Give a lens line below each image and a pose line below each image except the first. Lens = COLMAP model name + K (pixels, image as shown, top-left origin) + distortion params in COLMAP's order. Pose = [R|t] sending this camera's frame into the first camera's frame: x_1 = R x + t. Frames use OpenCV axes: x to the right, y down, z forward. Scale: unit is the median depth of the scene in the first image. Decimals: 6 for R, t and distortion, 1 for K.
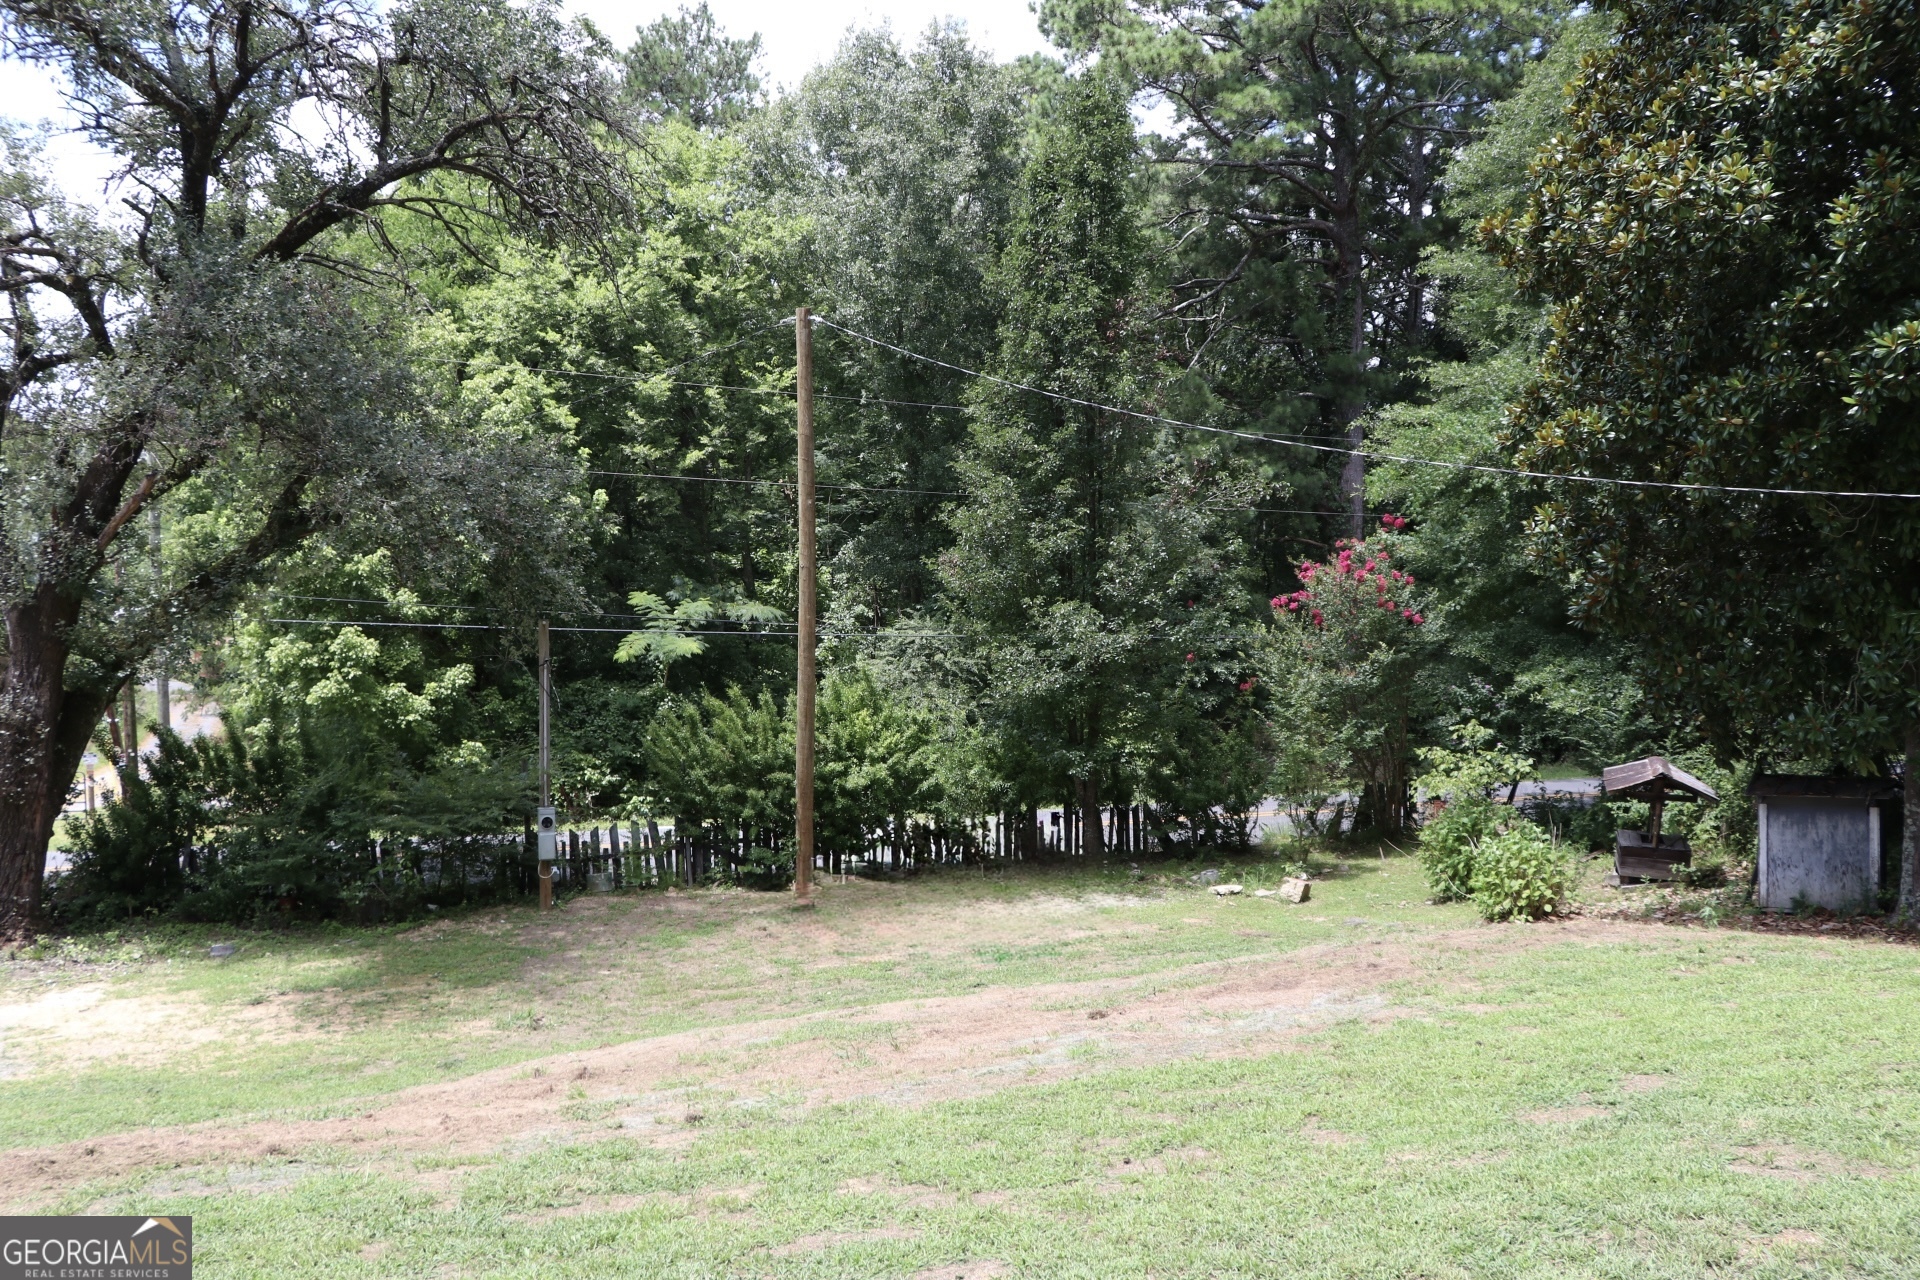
lens RADIAL K [[1573.6, 0, 954.3], [0, 1573.6, 668.1], [0, 0, 1]] dist [-0.178565, 0.147389]
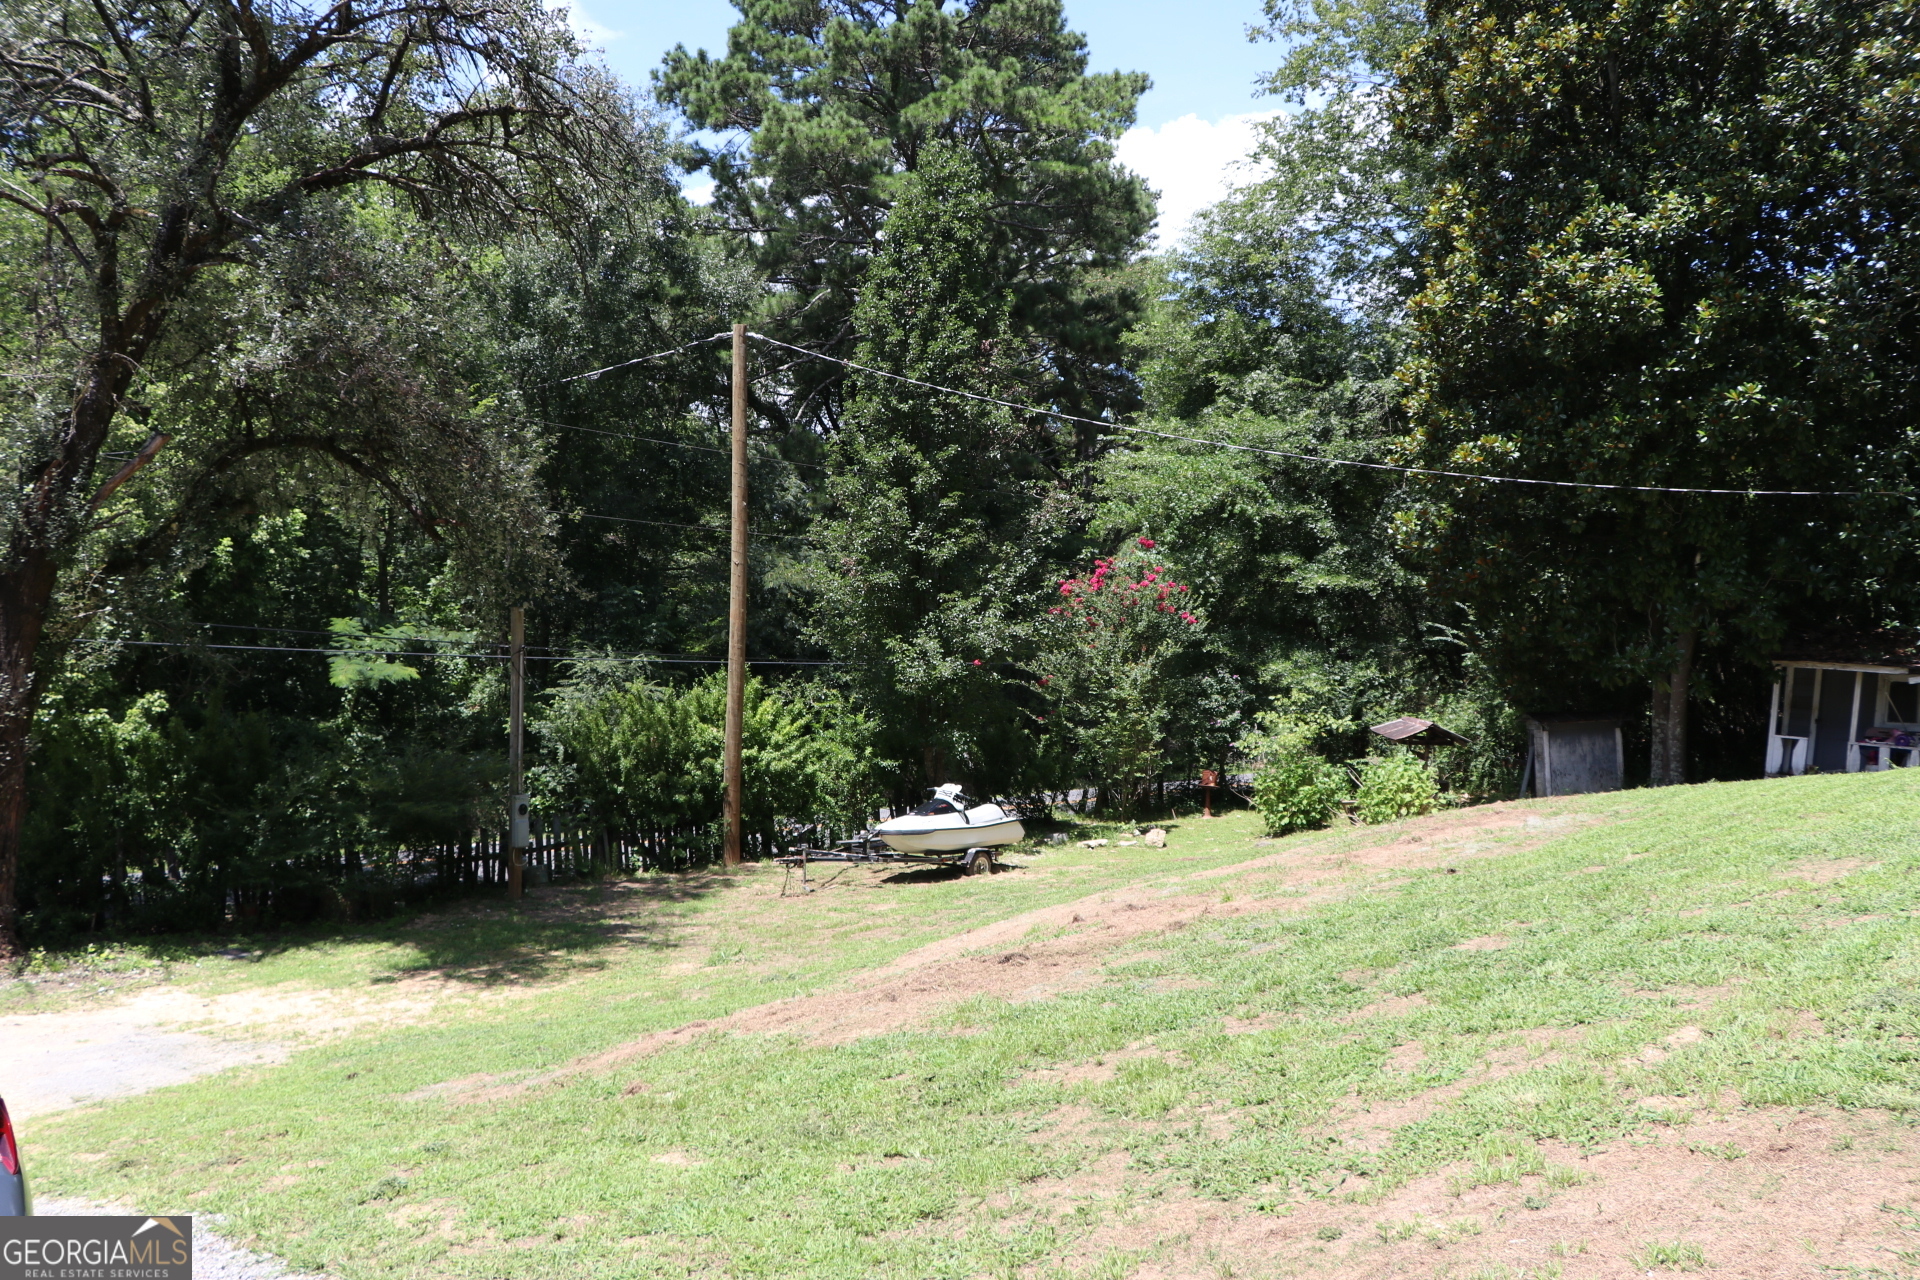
lens RADIAL K [[1573.6, 0, 954.7], [0, 1573.6, 650.7], [0, 0, 1]] dist [-0.178565, 0.147389]
pose [[0.895868, -0.002084, 0.444316, -0.298808], [0.031822, 0.997722, -0.059482, 0.042870], [-0.443180, 0.067428, 0.893893, -0.012479]]
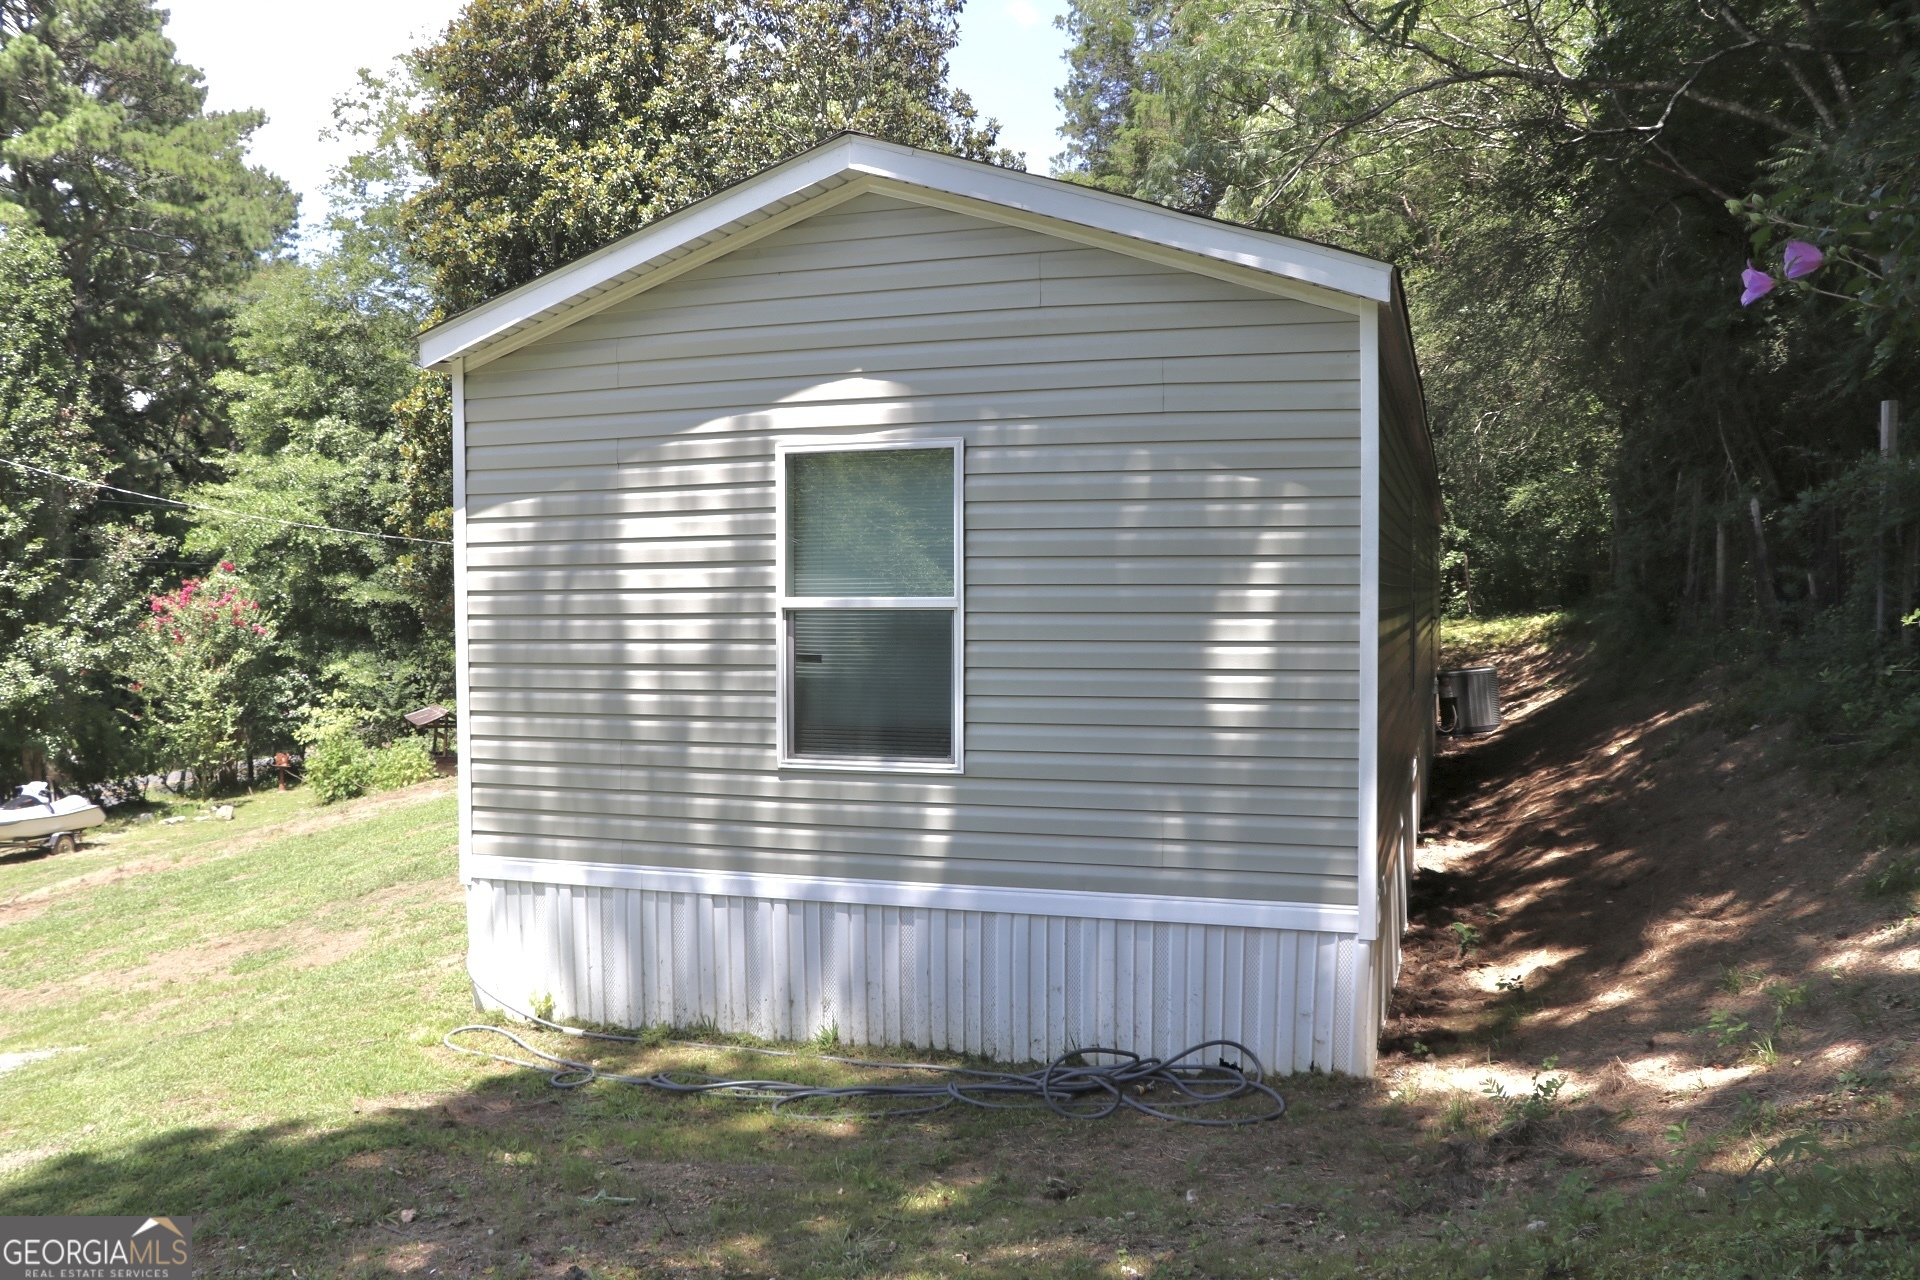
lens RADIAL K [[1573.6, 0, 945.5], [0, 1573.6, 649.1], [0, 0, 1]] dist [-0.178565, 0.147389]
pose [[0.582424, -0.043091, 0.811743, -0.368185], [0.071465, 0.997442, 0.001673, 0.021238], [-0.809738, 0.057037, 0.584013, -0.281508]]
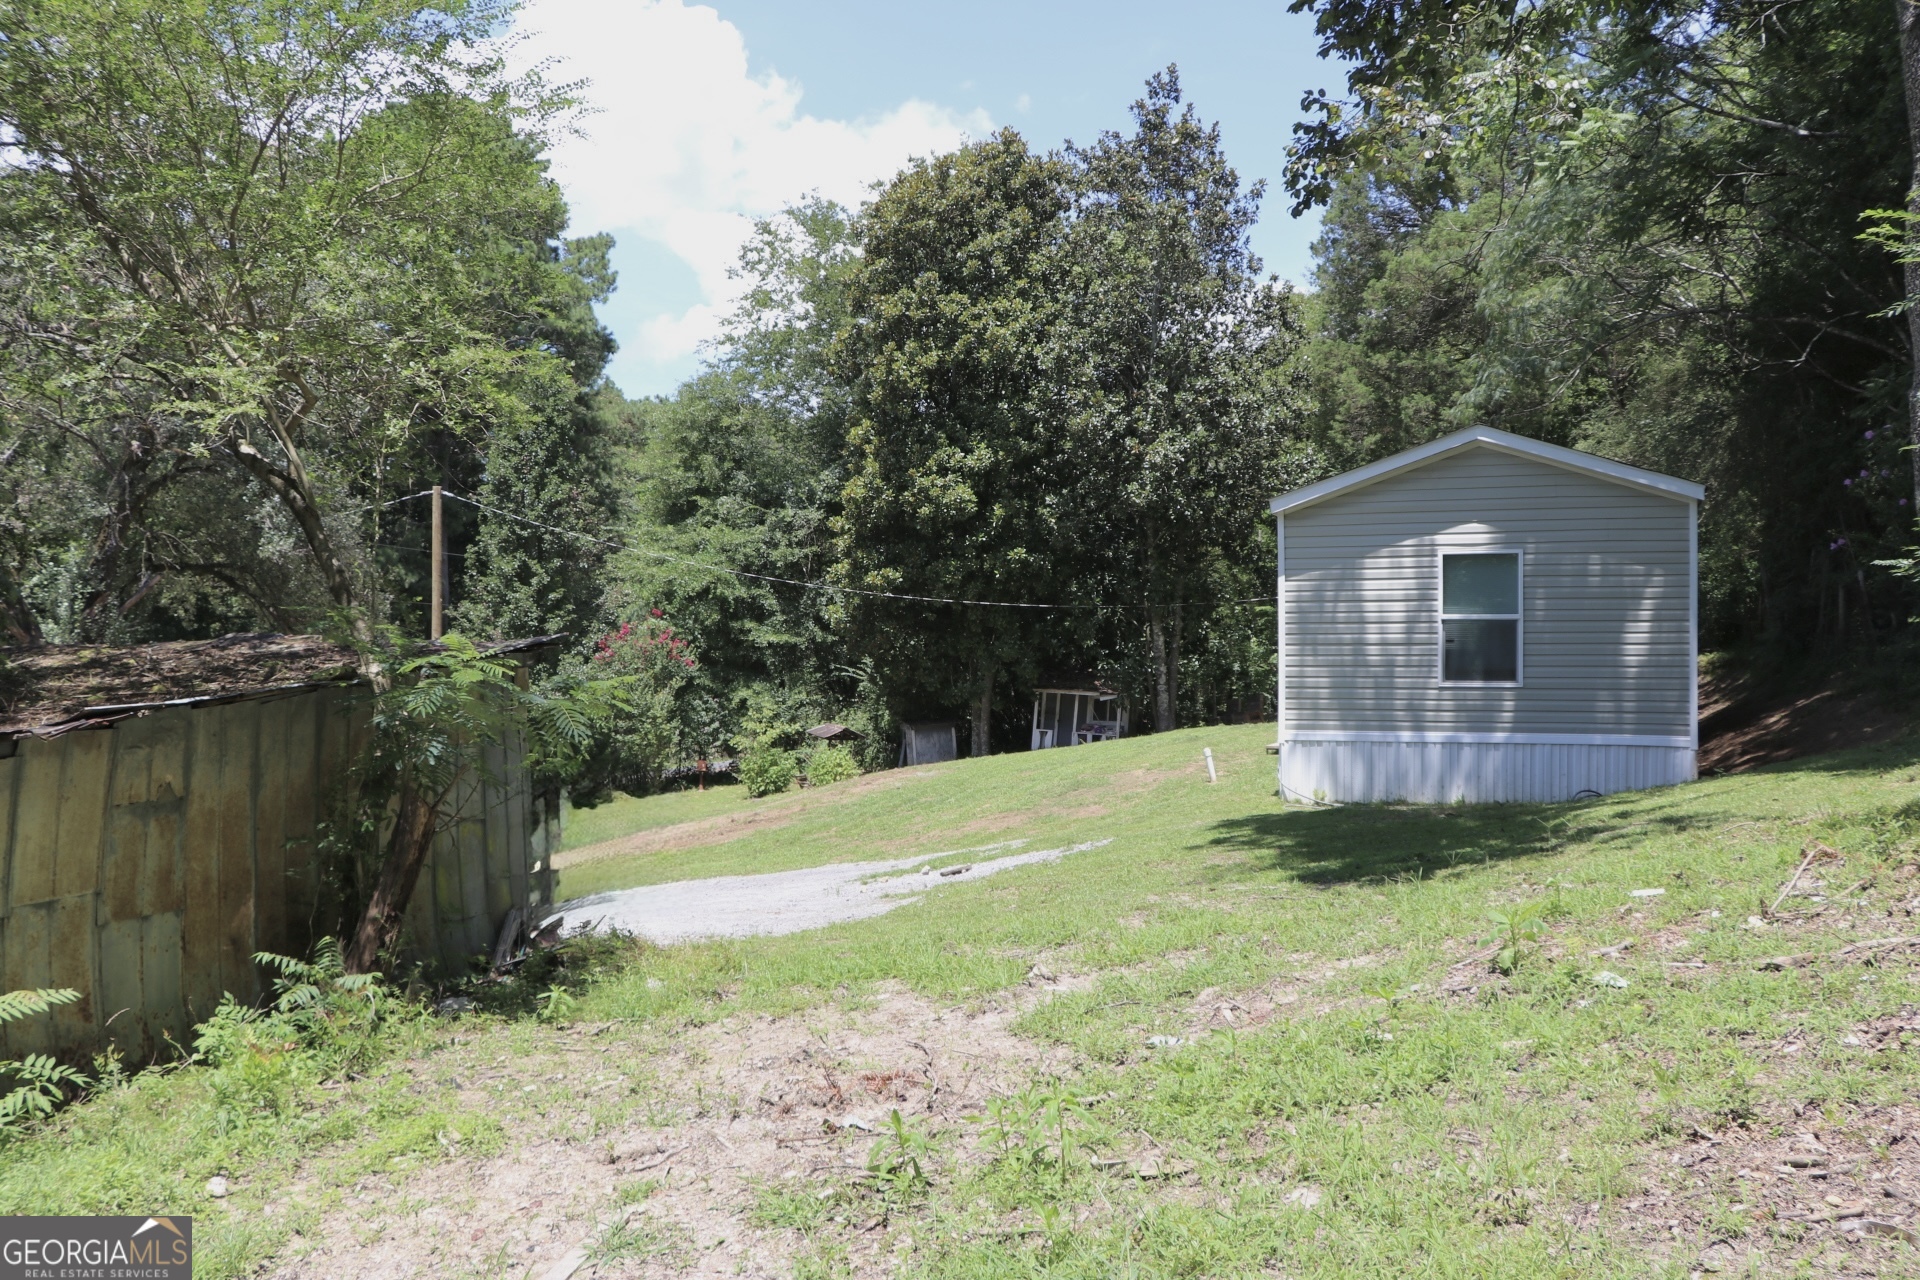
lens RADIAL K [[1573.6, 0, 948.7], [0, 1573.6, 650.1], [0, 0, 1]] dist [-0.178565, 0.147389]
pose [[0.637630, -0.008617, 0.770295, -0.705703], [0.062638, 0.997206, -0.040694, 0.035350], [-0.767792, 0.074198, 0.636388, -0.336970]]
